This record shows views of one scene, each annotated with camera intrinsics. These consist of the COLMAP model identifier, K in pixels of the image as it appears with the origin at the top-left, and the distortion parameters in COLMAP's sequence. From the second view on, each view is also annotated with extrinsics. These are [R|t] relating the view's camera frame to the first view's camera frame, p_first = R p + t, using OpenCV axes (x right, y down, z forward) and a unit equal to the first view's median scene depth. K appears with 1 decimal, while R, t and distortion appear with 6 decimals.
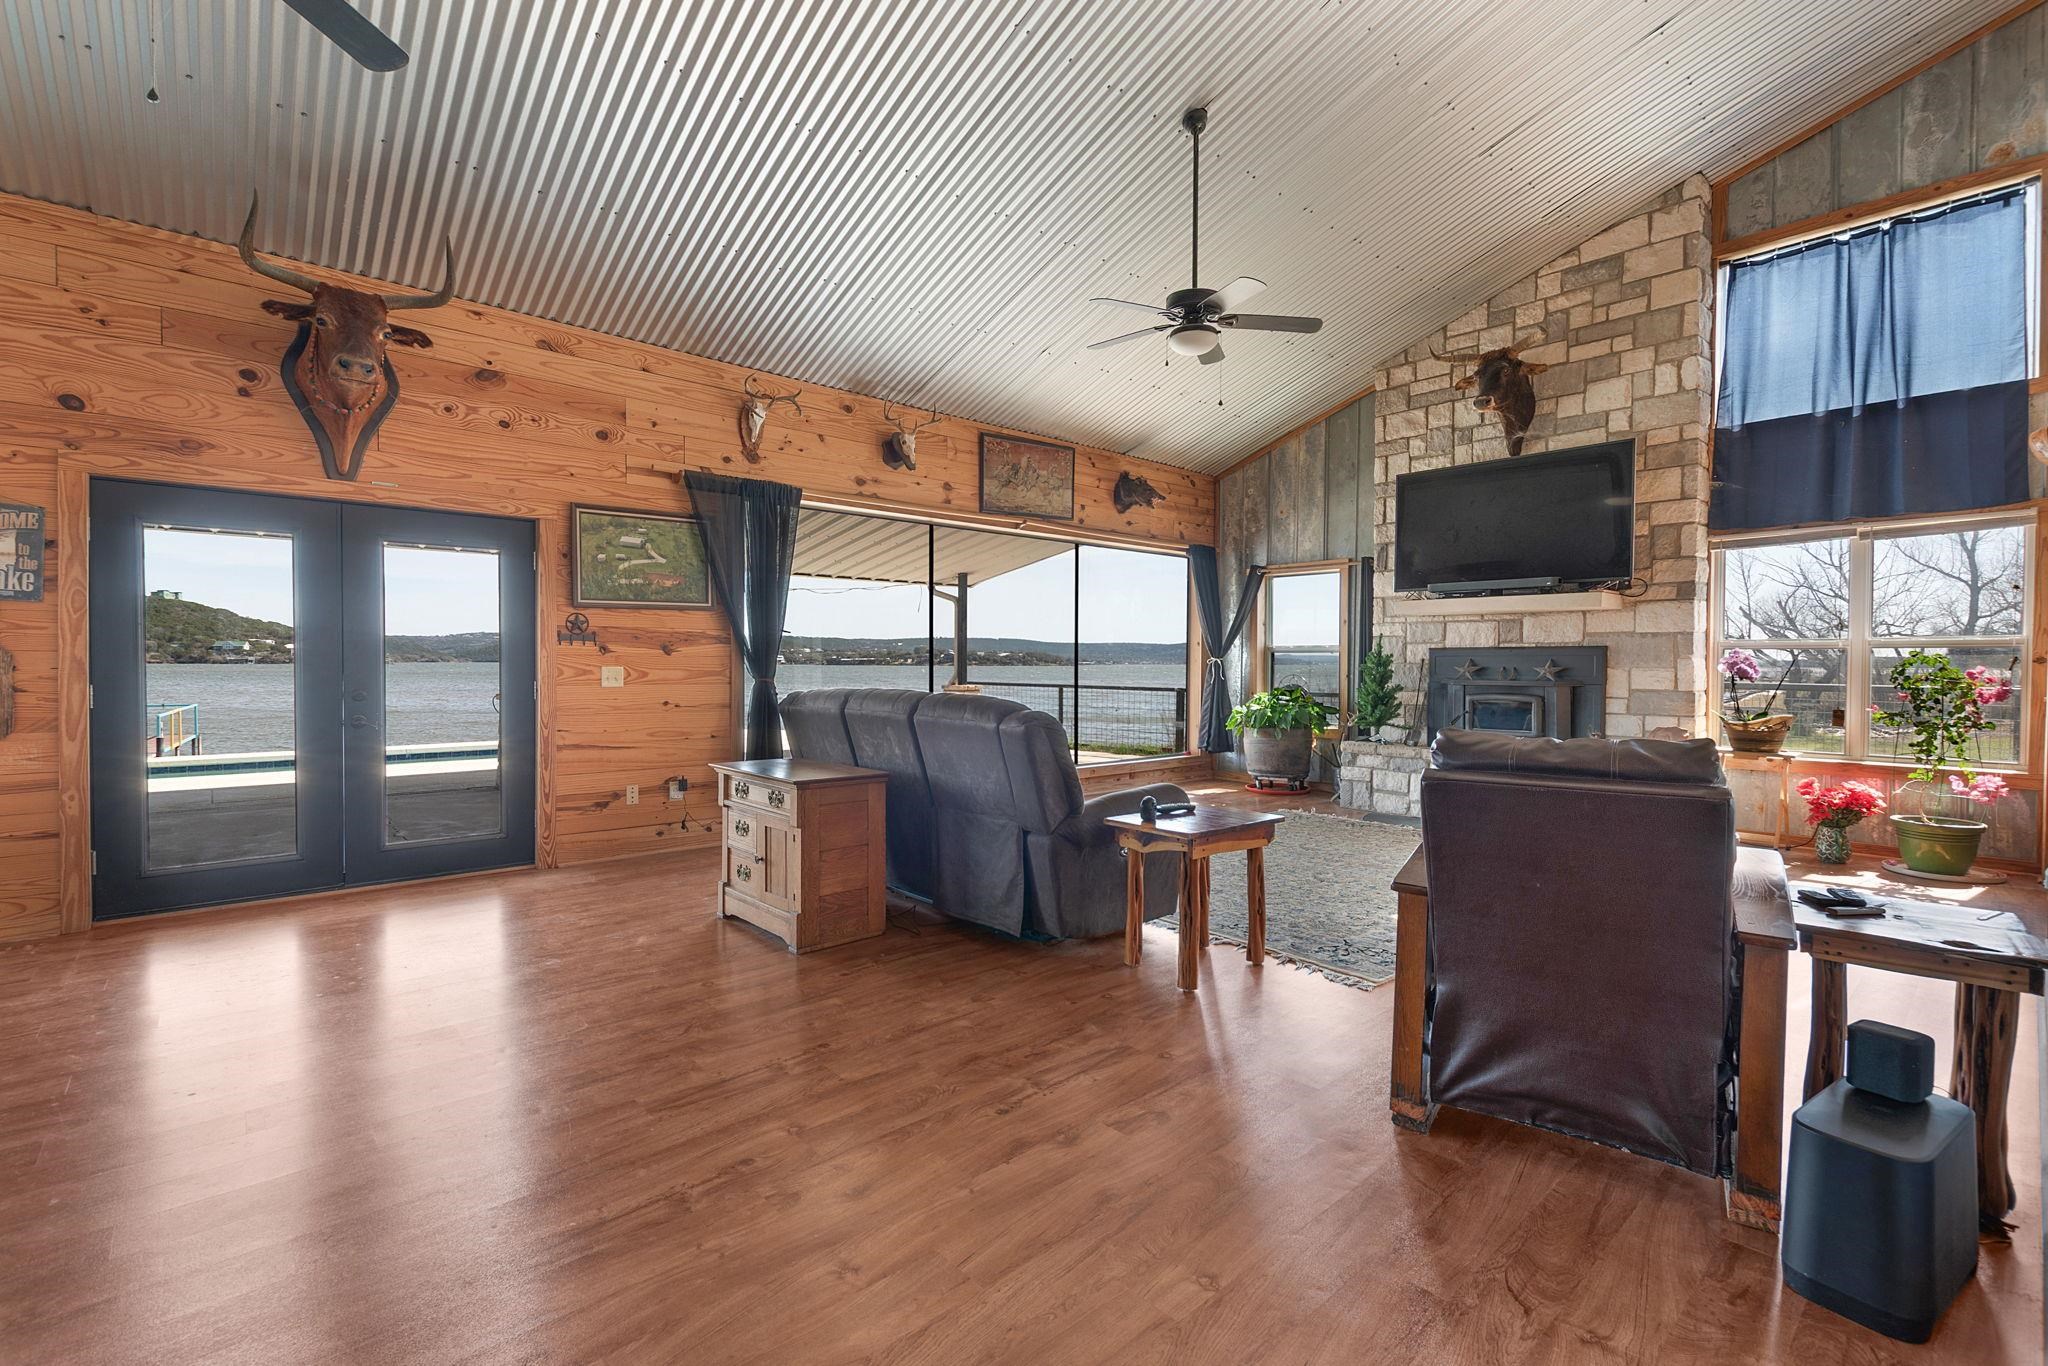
lens RADIAL K [[913.6, 0, 1022.3], [0, 913.6, 645.4], [0, 0, 1]] dist [-0.000507, -0.000079]
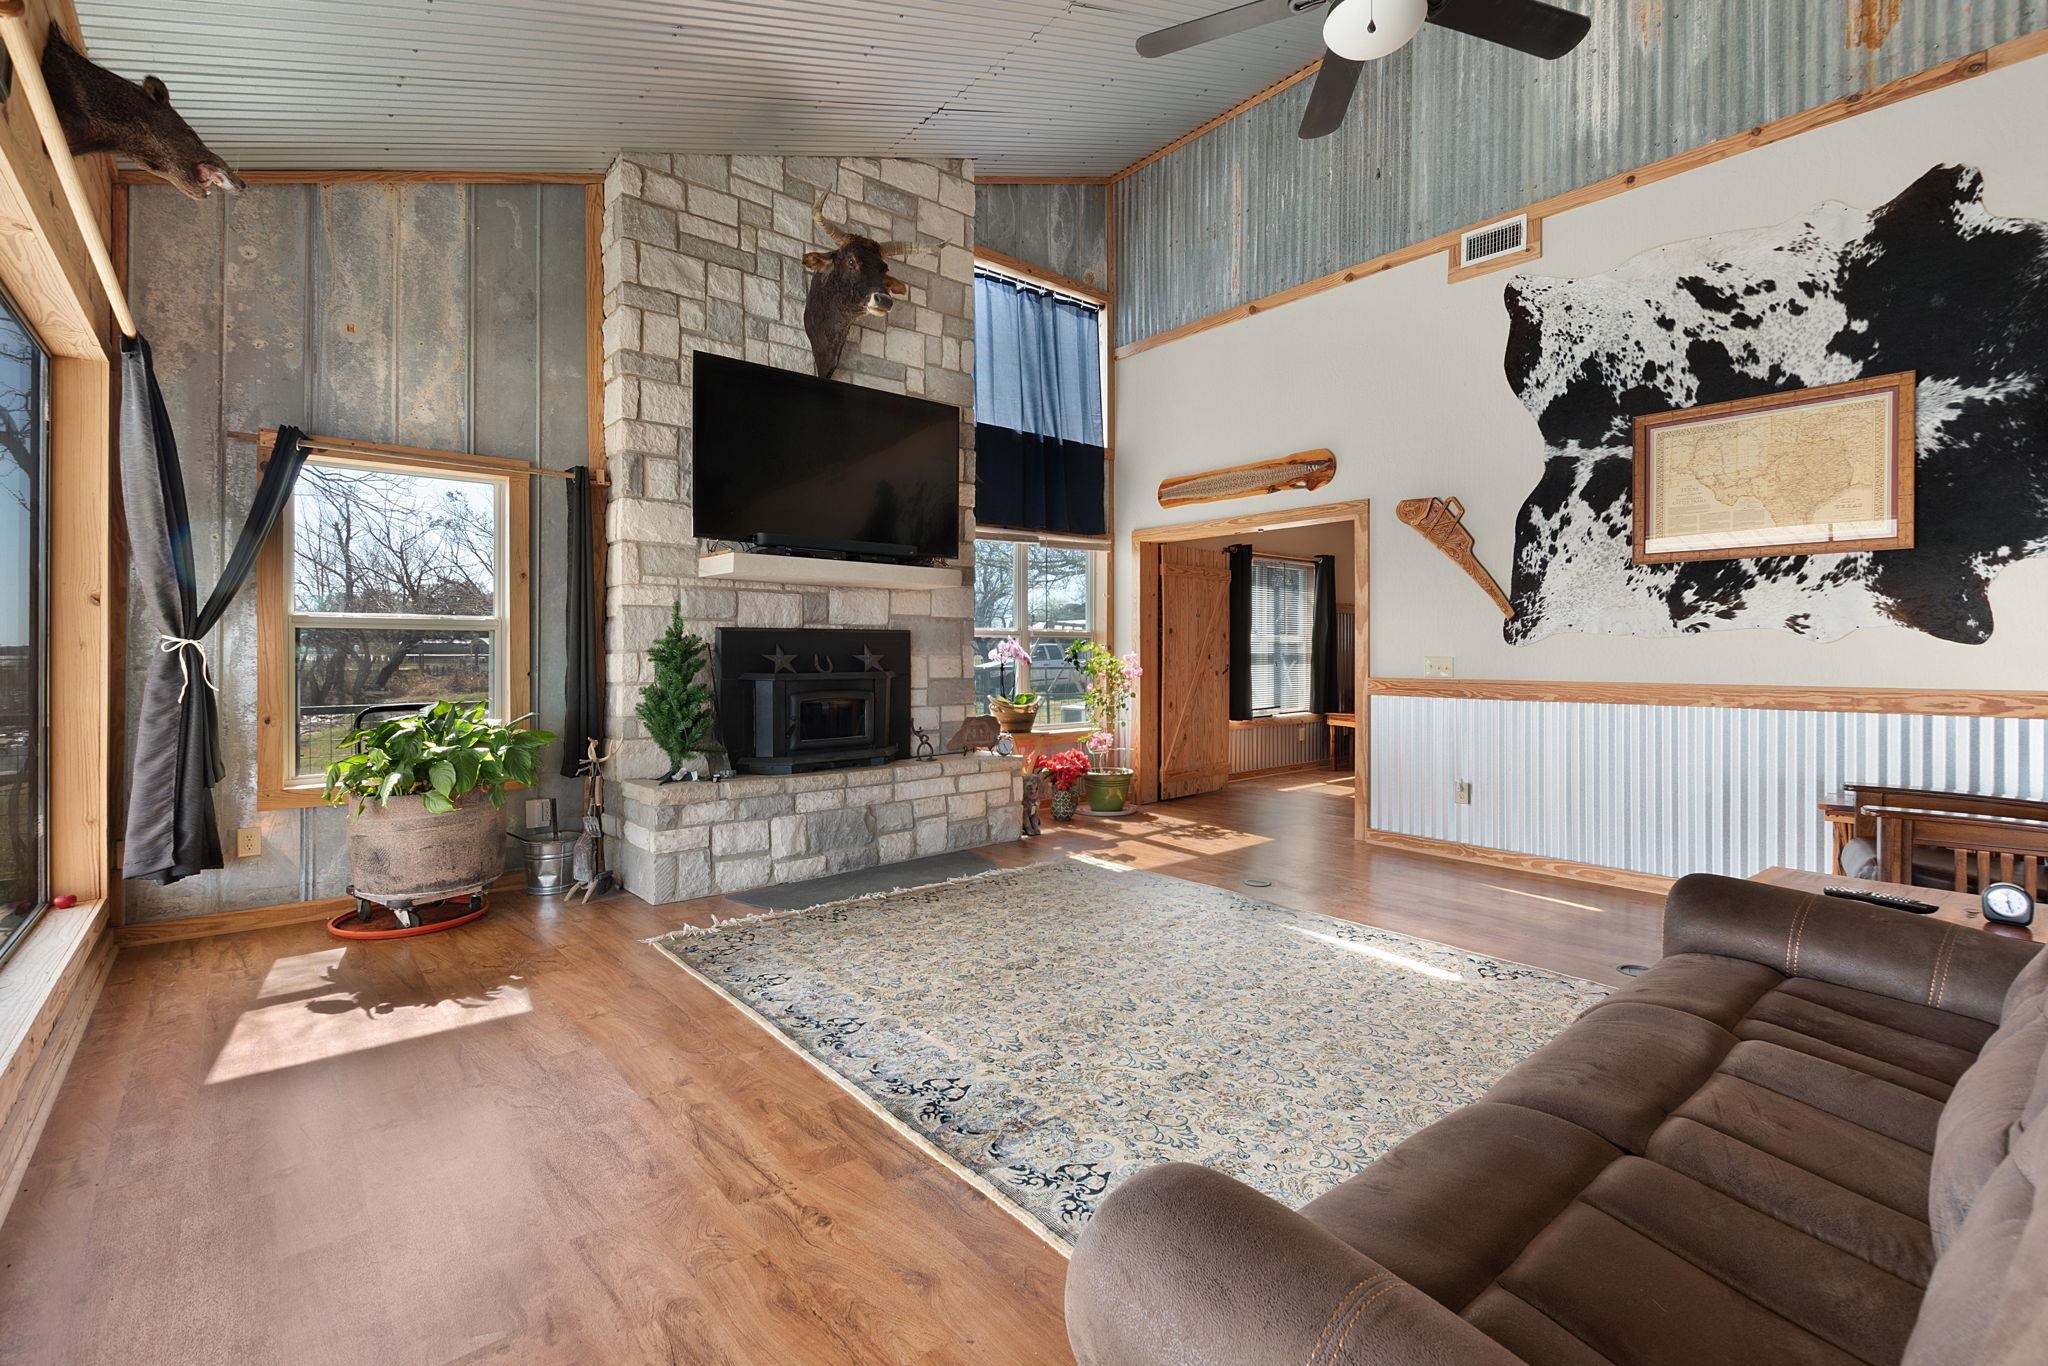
lens RADIAL K [[913.6, 0, 1022.3], [0, 913.6, 645.4], [0, 0, 1]] dist [-0.000507, -0.000079]
pose [[0.016259, 0.003344, 0.999862, -0.227441], [-0.020351, 0.999788, -0.003013, 0.014379], [-0.999661, -0.020299, 0.016323, 0.816104]]
